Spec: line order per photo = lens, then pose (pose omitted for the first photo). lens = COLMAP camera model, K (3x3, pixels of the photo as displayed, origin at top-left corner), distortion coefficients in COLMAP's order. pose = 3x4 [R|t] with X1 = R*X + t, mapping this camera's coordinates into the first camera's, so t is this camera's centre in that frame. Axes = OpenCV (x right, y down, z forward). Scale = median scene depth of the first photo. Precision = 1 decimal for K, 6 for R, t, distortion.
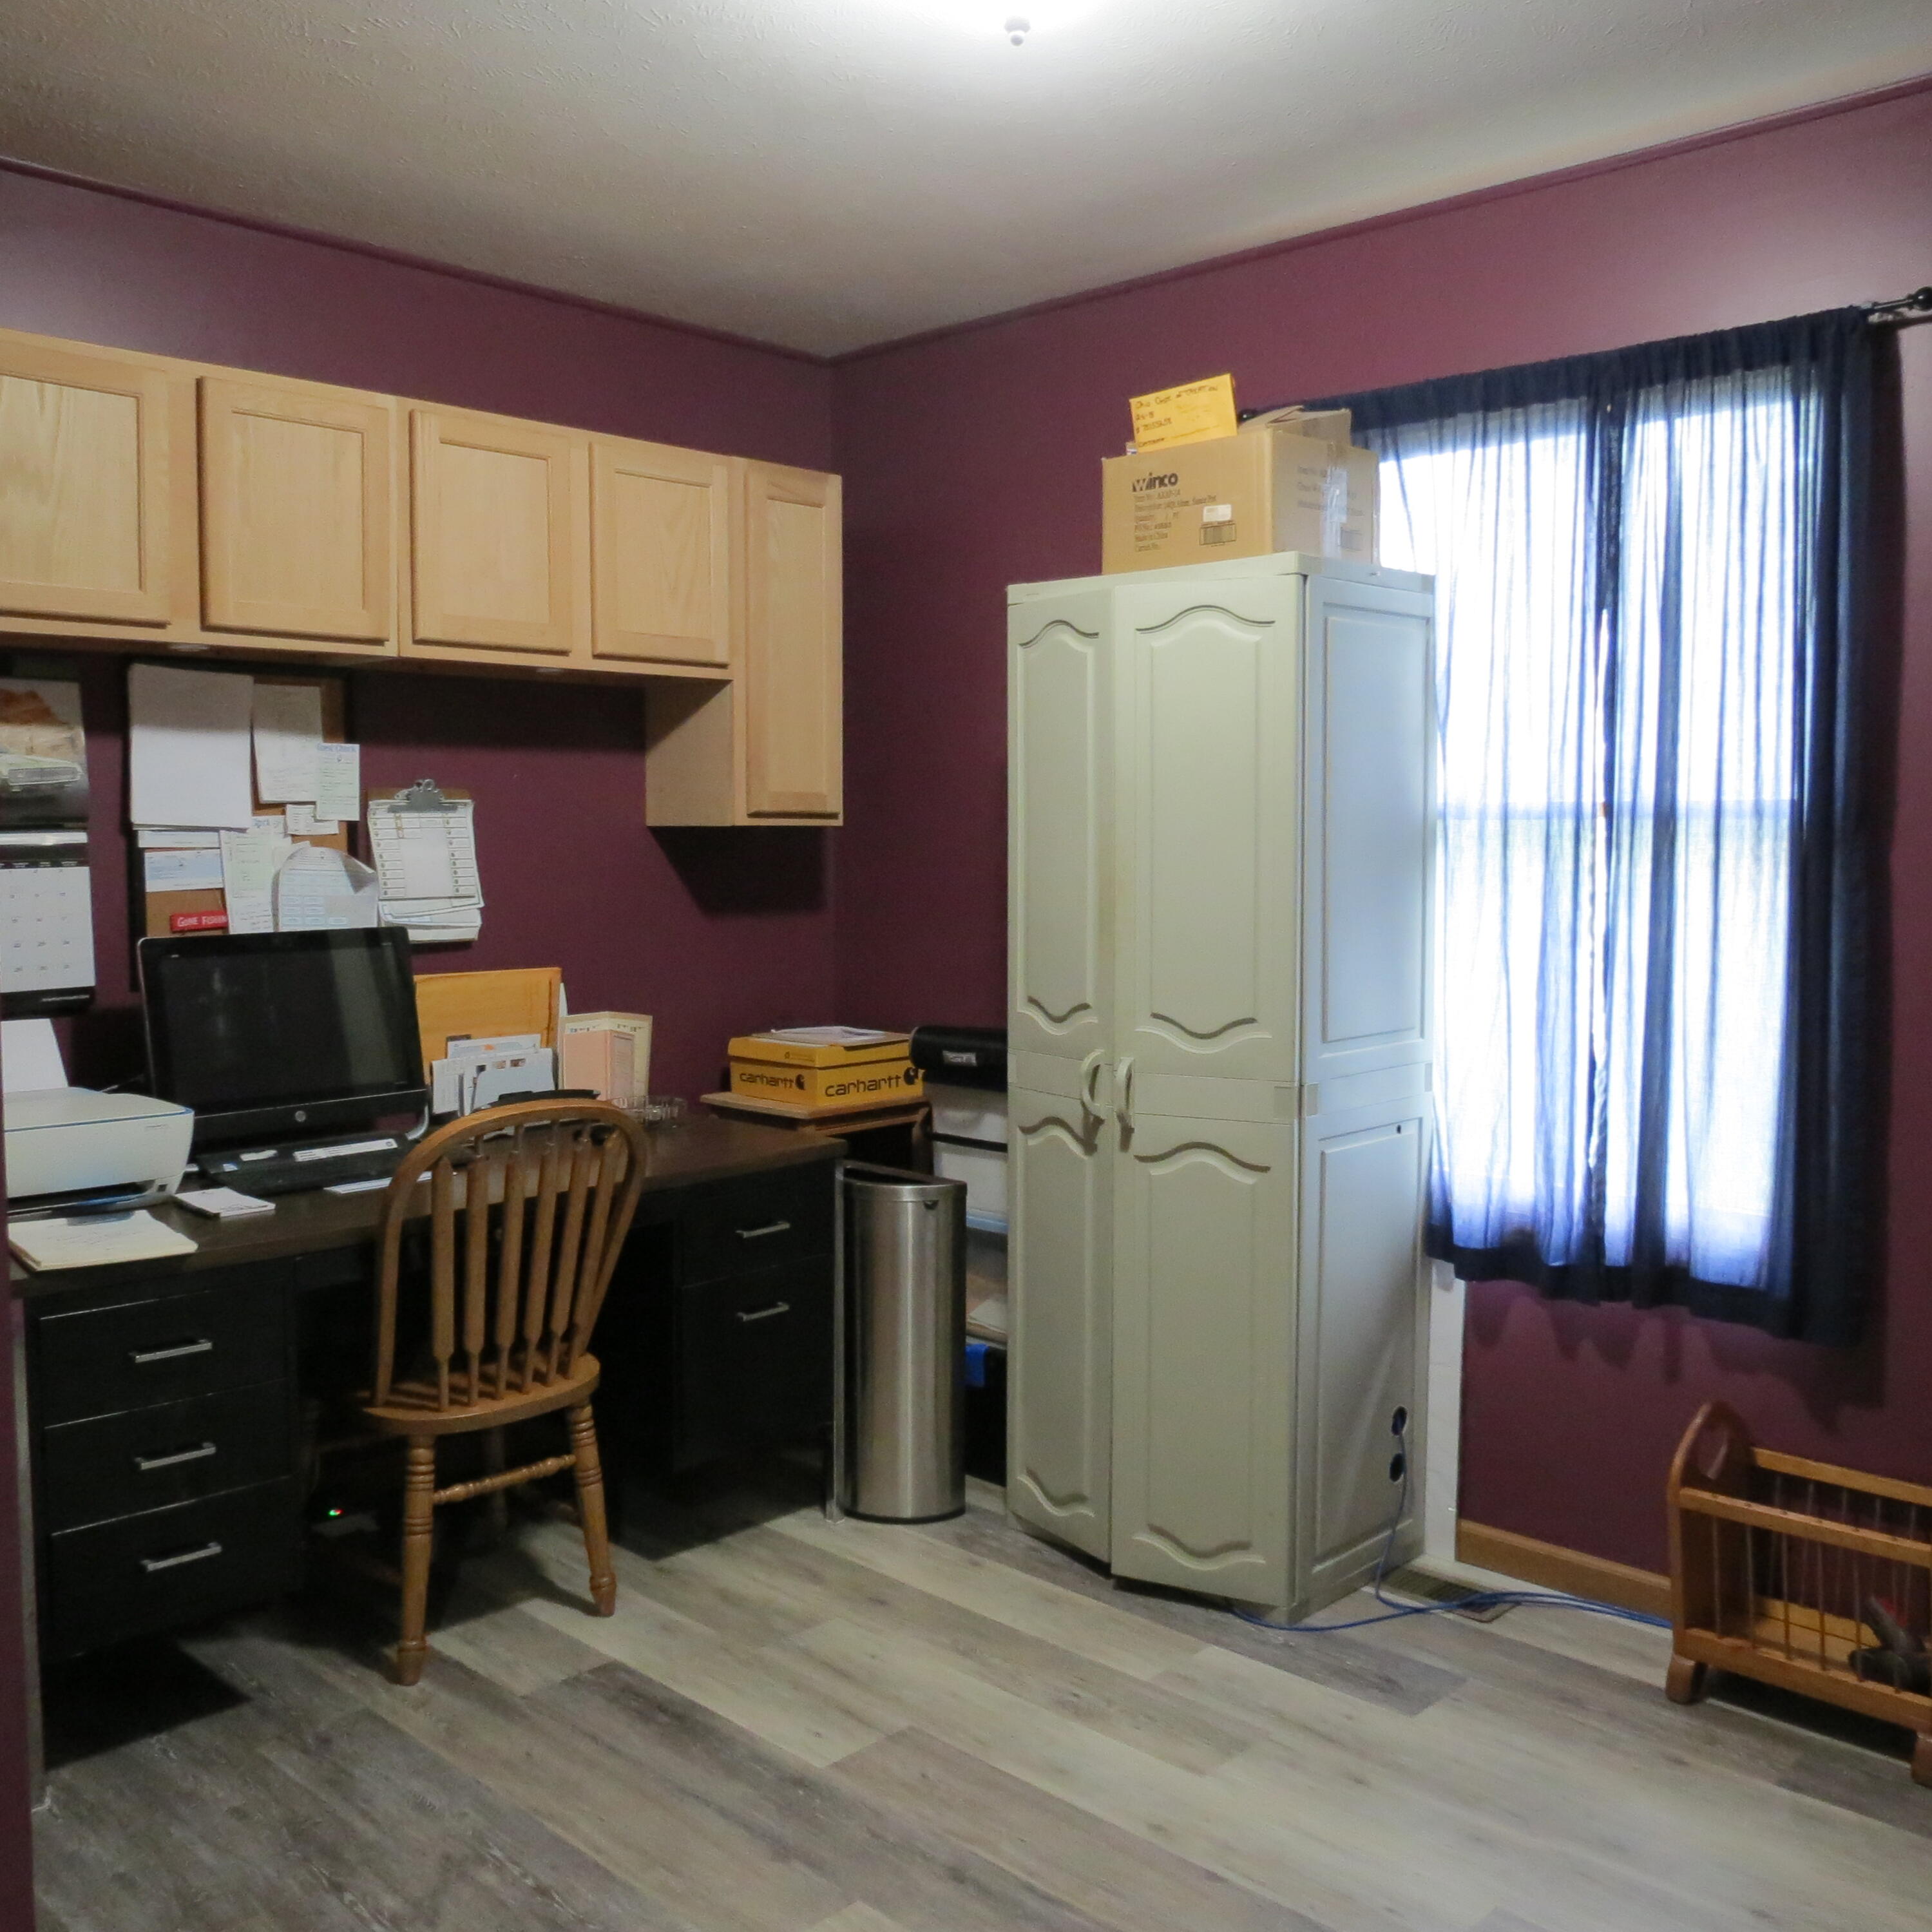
lens RADIAL K [[1860.7, 0, 966.0], [0, 1860.7, 966.0], [0, 0, 1]] dist [-0.022283, 0.013799]
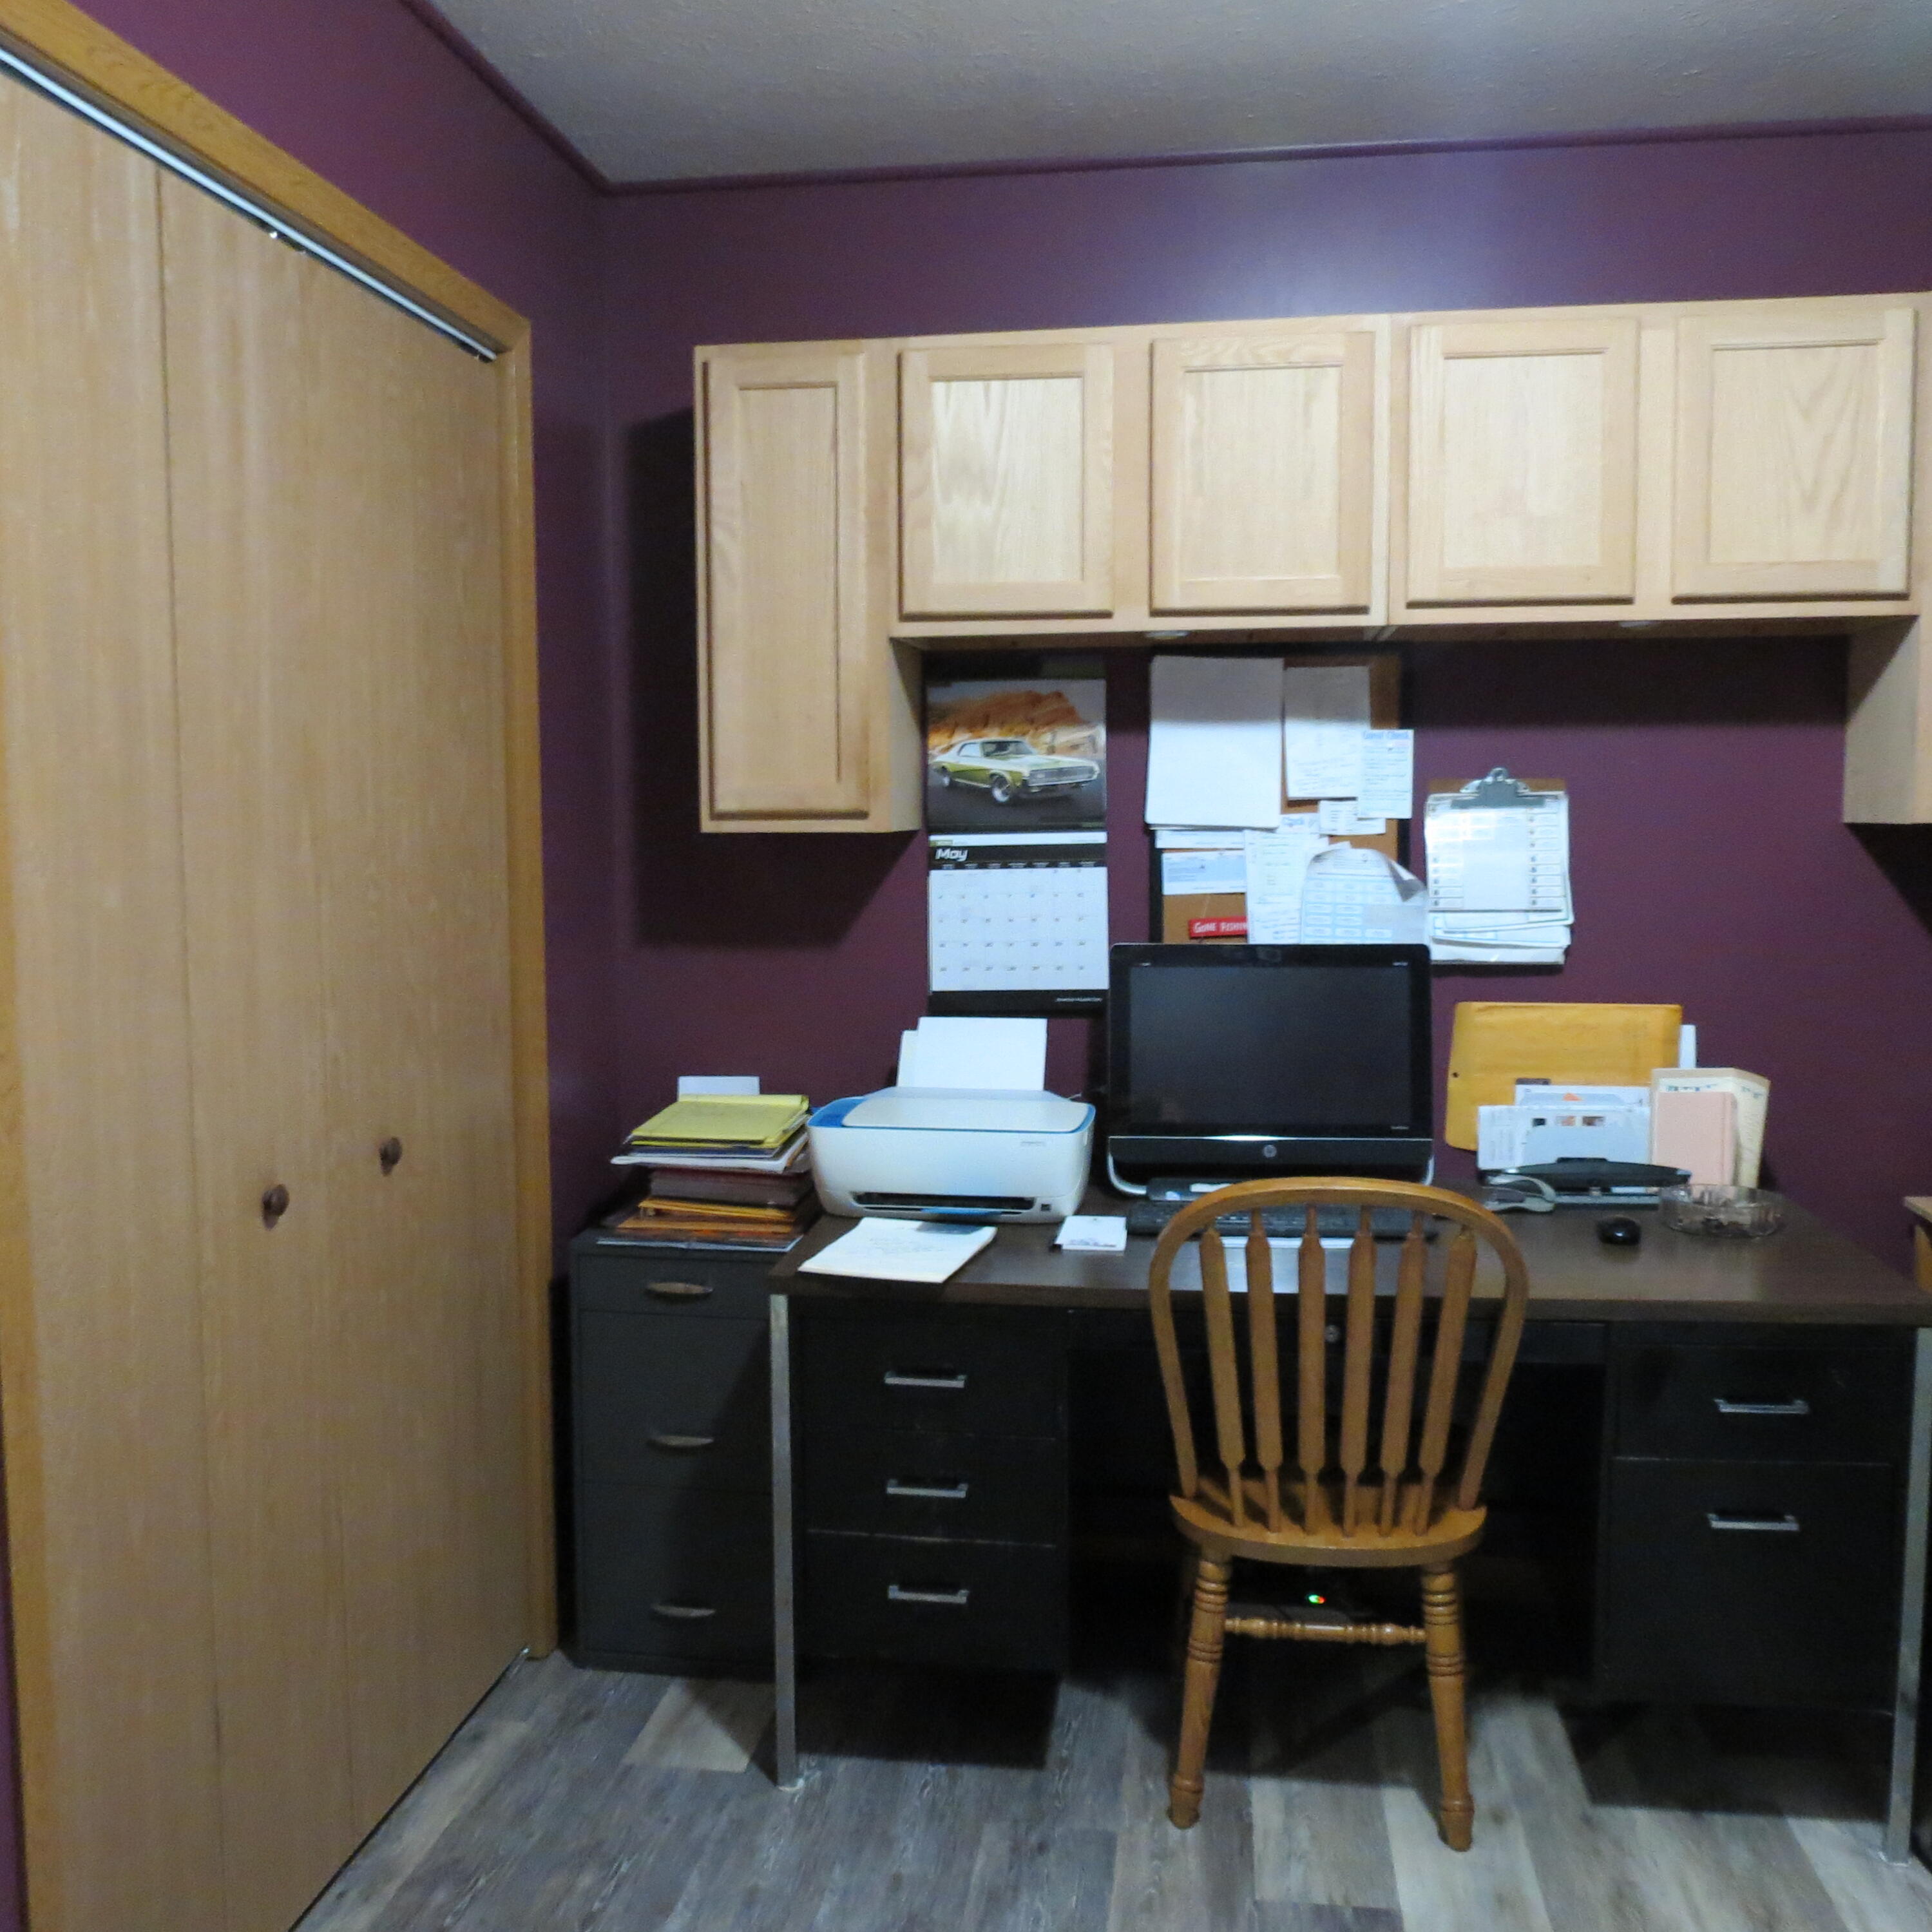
lens RADIAL K [[1860.7, 0, 966.0], [0, 1860.7, 966.0], [0, 0, 1]] dist [-0.022283, 0.013799]
pose [[0.585506, 0.063299, -0.808193, 0.275897], [-0.053927, 0.997780, 0.039079, -0.035386], [0.808872, 0.020702, 0.587620, 0.356446]]
